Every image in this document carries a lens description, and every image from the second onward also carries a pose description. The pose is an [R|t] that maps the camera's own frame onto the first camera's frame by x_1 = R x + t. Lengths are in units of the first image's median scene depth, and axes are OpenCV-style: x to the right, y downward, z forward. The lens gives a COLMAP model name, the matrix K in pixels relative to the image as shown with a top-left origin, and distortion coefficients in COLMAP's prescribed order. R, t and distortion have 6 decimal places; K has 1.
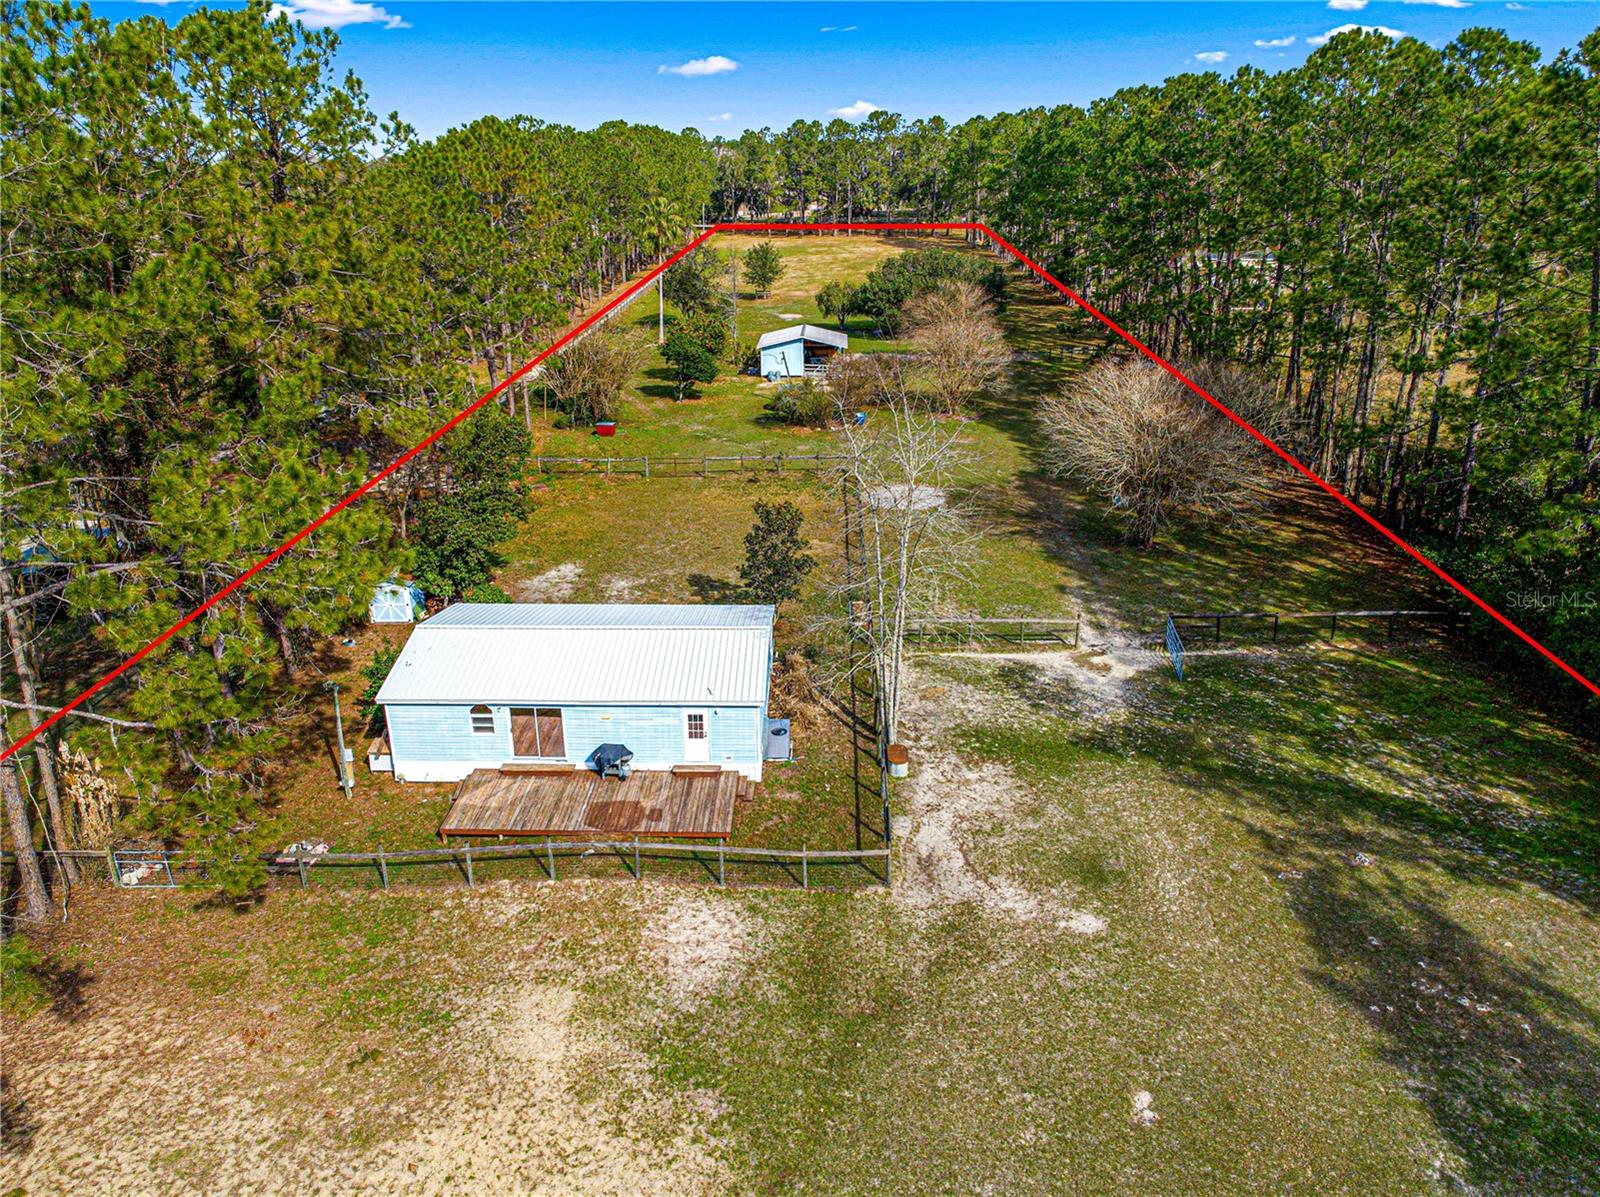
lens RADIAL K [[1130.6, 0, 809.2], [0, 1130.6, 592.1], [0, 0, 1]] dist [-0.041147, 0.009235]
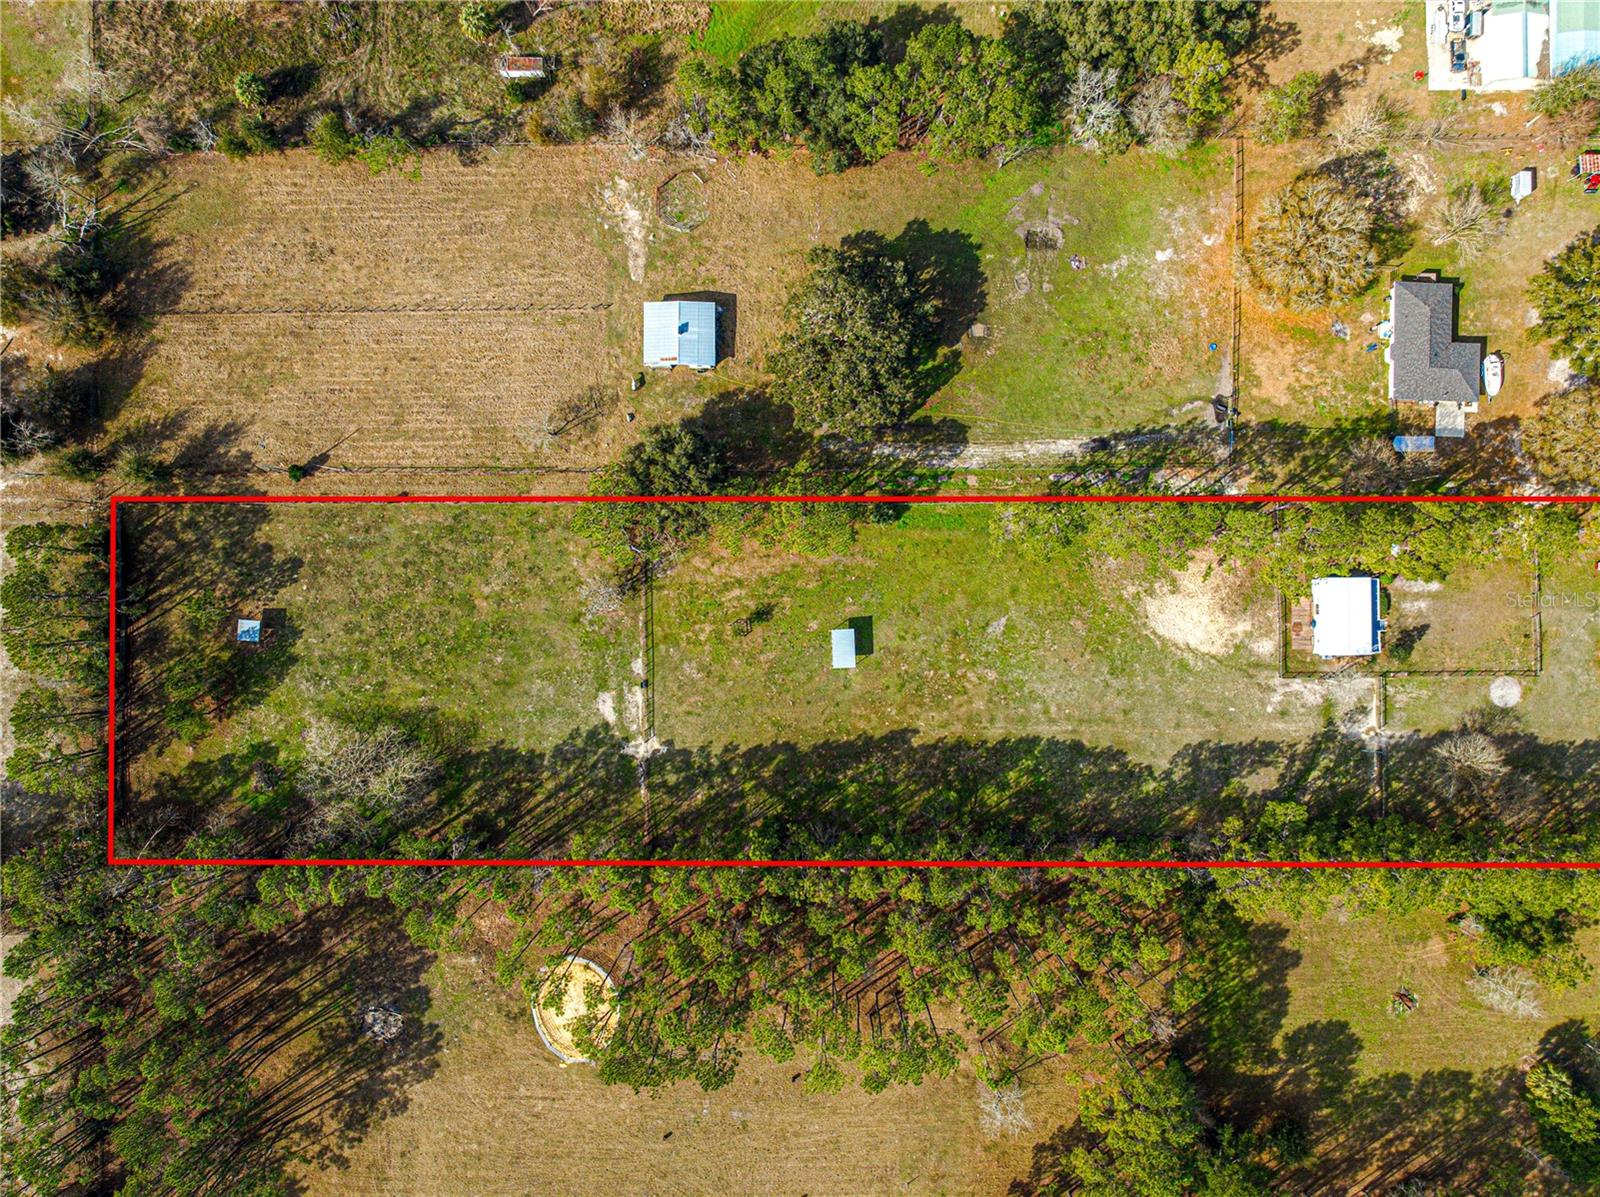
lens RADIAL K [[1130.6, 0, 800.1], [0, 1130.6, 598.1], [0, 0, 1]] dist [-0.041147, 0.009235]
pose [[0.023195, 0.999679, -0.010148, -0.104444], [-0.365593, 0.017929, 0.930602, -1.317241], [0.930486, -0.017875, 0.365891, -1.066049]]
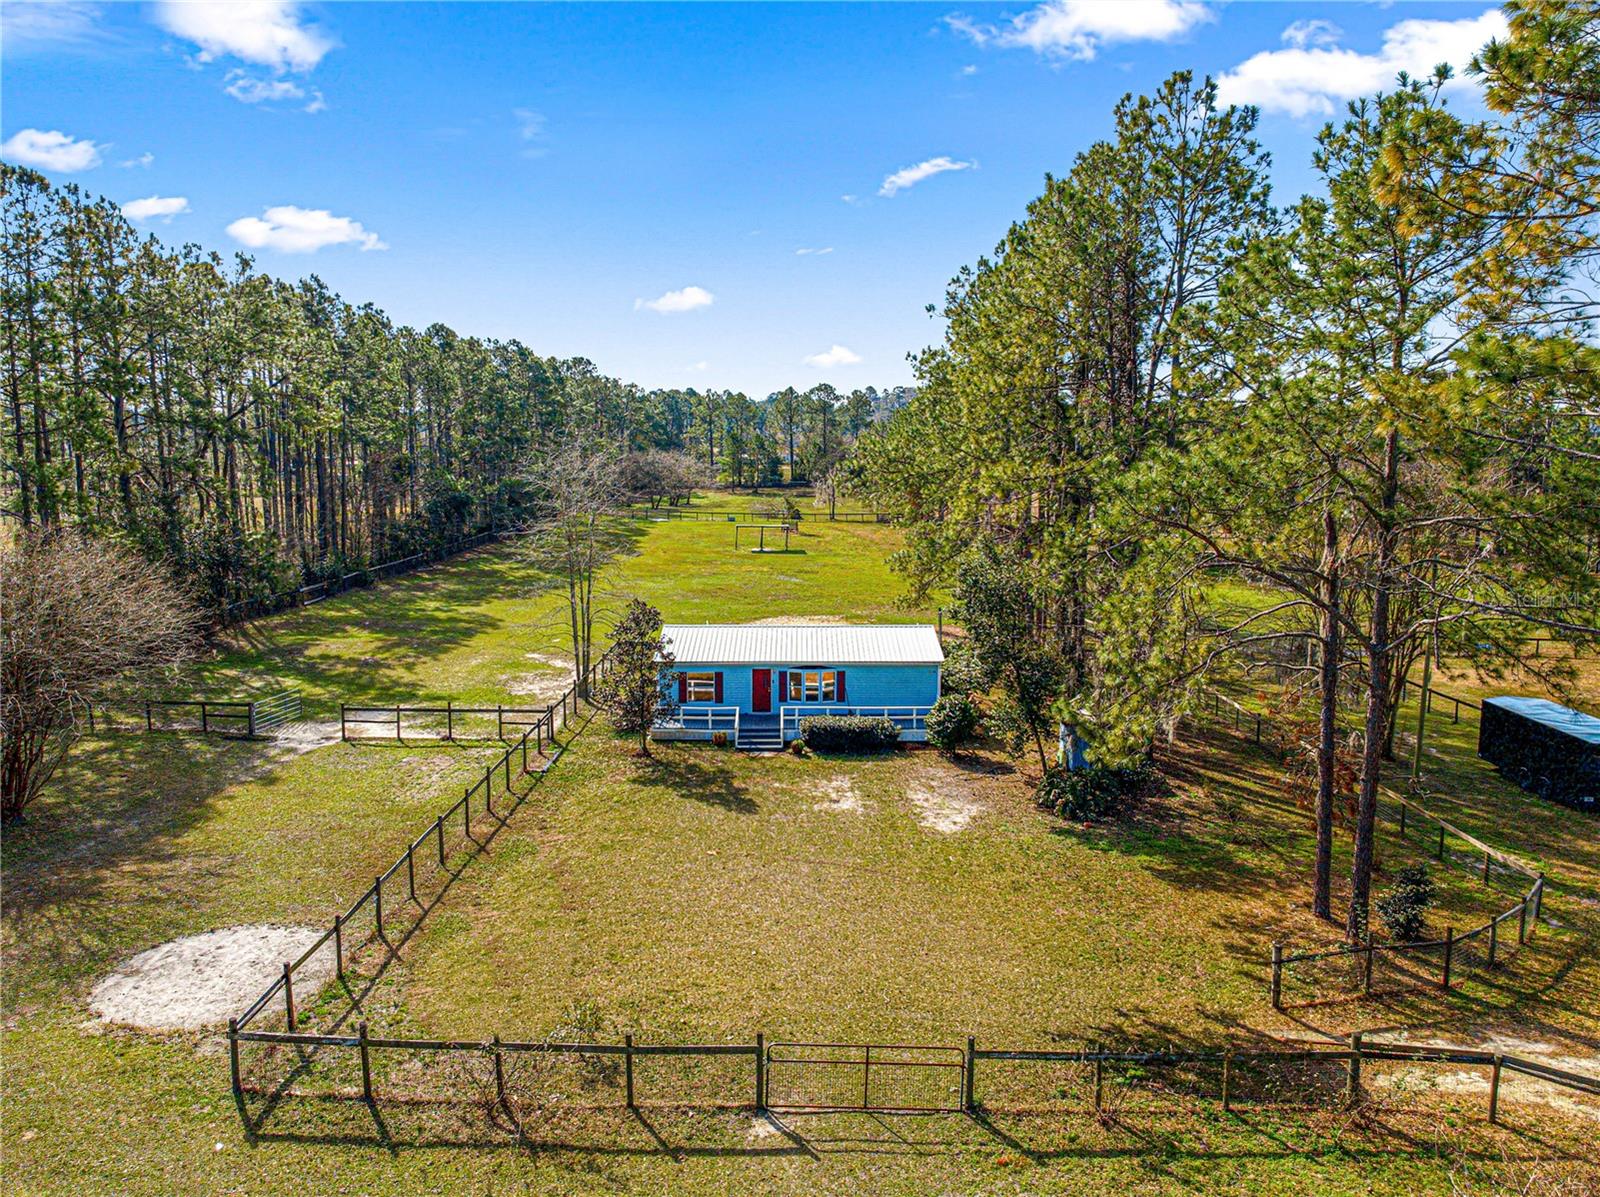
lens RADIAL K [[1130.6, 0, 803.7], [0, 1130.6, 602.5], [0, 0, 1]] dist [-0.041147, 0.009235]
pose [[-0.999866, 0.000667, -0.016347, -0.067277], [-0.007381, 0.873345, 0.487046, -0.246565], [0.014601, 0.487101, -0.873223, 0.827571]]
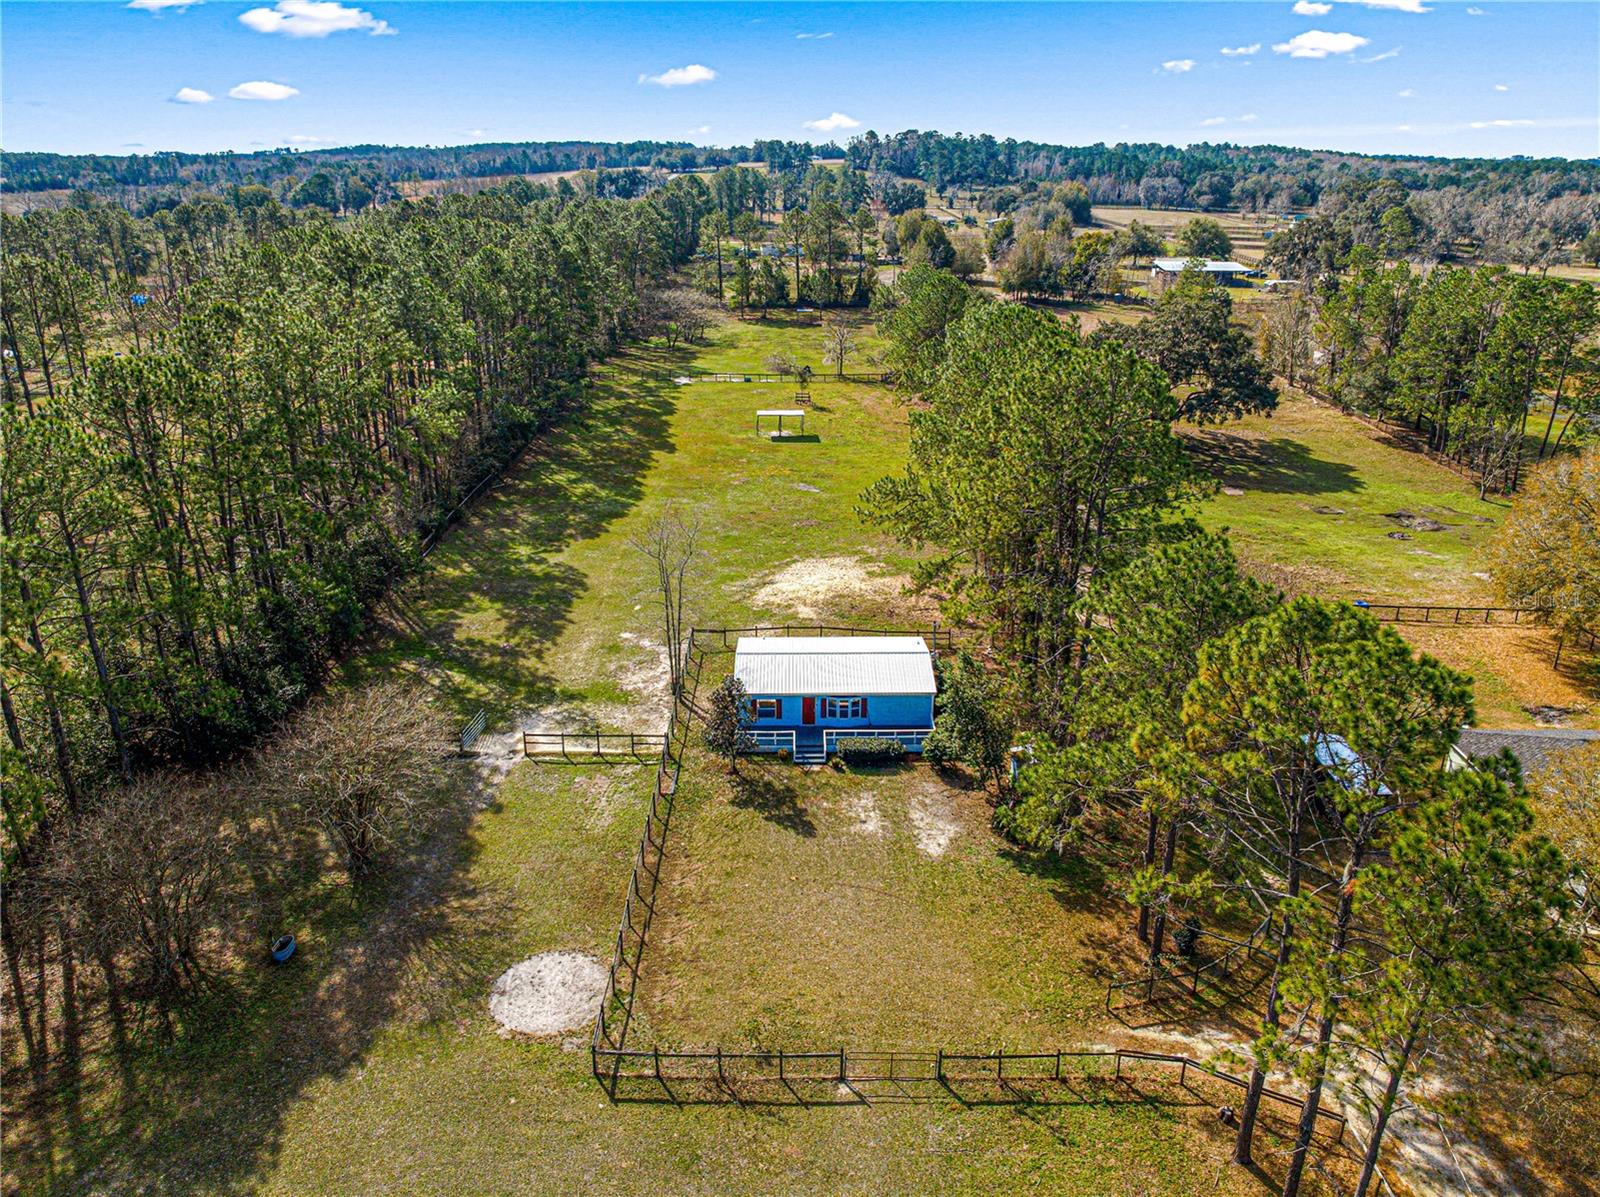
lens RADIAL K [[1130.6, 0, 797.1], [0, 1130.6, 591.1], [0, 0, 1]] dist [-0.041147, 0.009235]
pose [[-0.999836, 0.014884, -0.010318, -0.044297], [0.004204, 0.744898, 0.667165, -0.492951], [0.017616, 0.667012, -0.744839, 0.891299]]
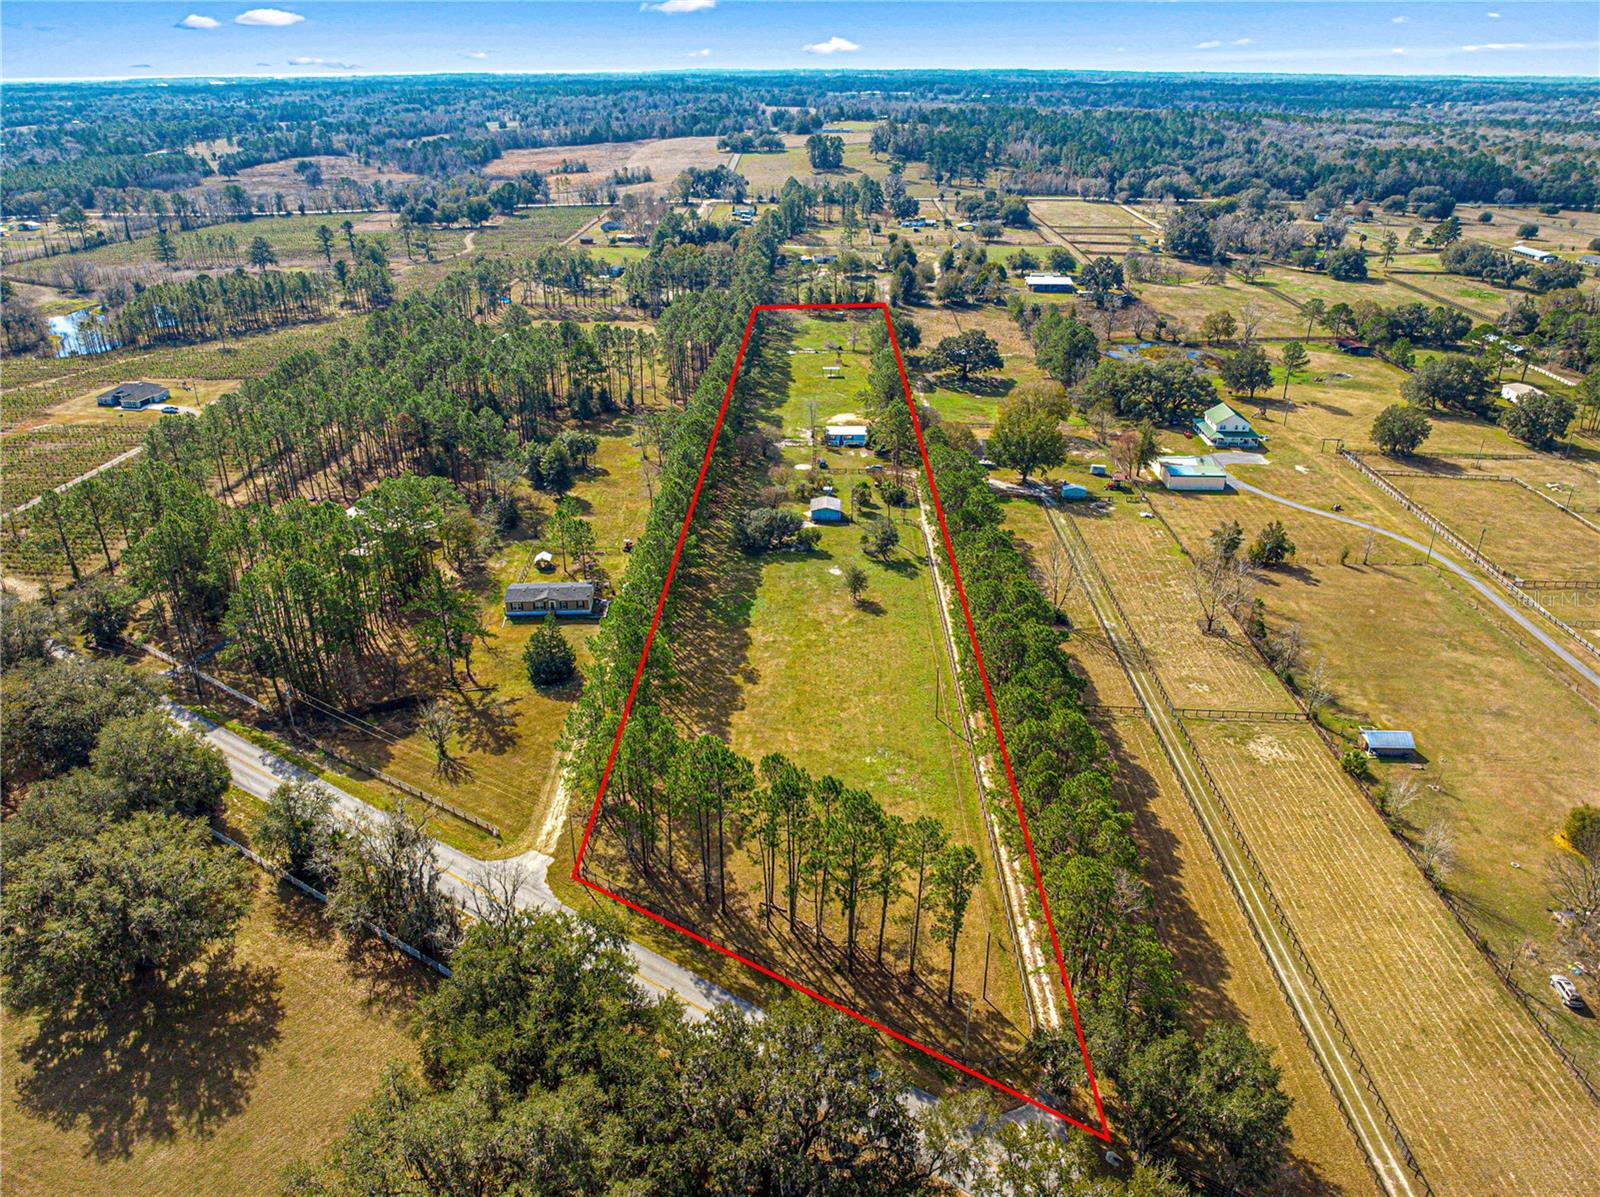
lens RADIAL K [[1130.6, 0, 803.3], [0, 1130.6, 601.8], [0, 0, 1]] dist [-0.041147, 0.009235]
pose [[-0.999939, 0.006475, 0.008901, 0.029550], [0.010915, 0.687904, 0.725719, -2.100862], [-0.001424, 0.725773, -0.687933, 3.111725]]
